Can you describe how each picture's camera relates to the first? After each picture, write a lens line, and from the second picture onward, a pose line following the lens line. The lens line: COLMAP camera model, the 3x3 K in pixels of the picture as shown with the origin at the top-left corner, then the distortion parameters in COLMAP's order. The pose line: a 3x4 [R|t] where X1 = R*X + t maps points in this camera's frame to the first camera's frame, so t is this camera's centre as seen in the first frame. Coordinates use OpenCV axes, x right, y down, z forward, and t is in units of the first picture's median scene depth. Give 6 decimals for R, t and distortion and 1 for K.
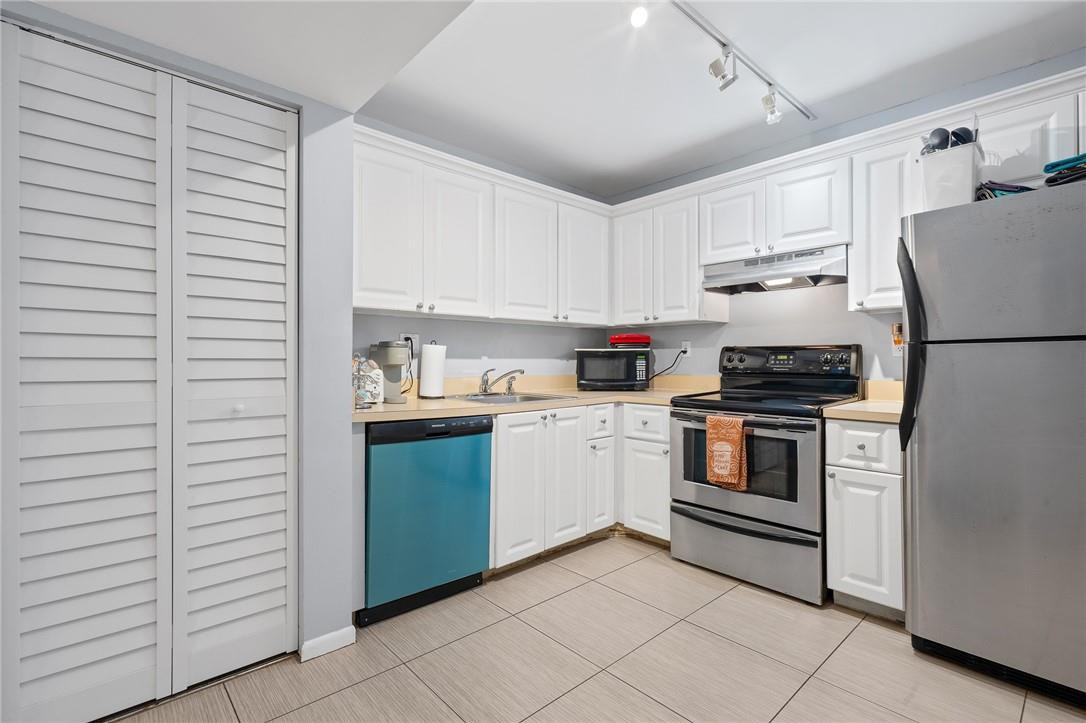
lens RADIAL K [[500.0, 0, 527.0], [0, 500.0, 357.3], [0, 0, 1]] dist [0.000583, 0.000999]
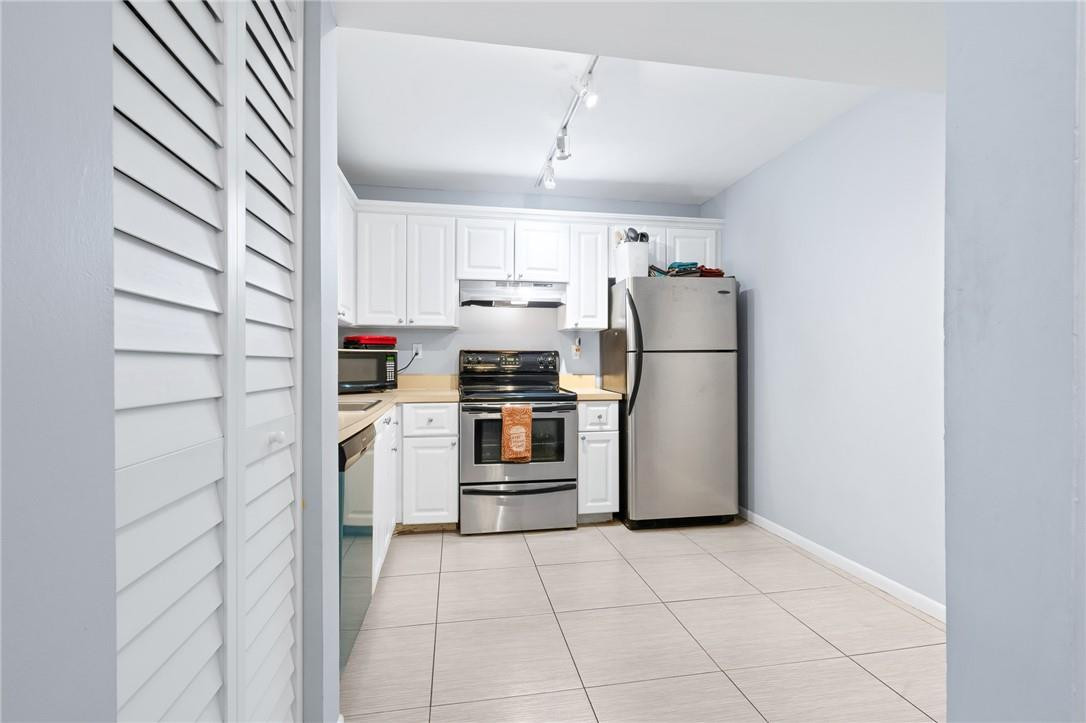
lens RADIAL K [[505.7, 0, 546.6], [0, 505.7, 364.2], [0, 0, 1]] dist [0.000206, 0.000444]
pose [[0.517571, -0.002905, 0.855635, -0.614254], [-0.006371, 0.999953, 0.007249, 0.002598], [-0.855617, -0.009203, 0.517528, 0.253706]]
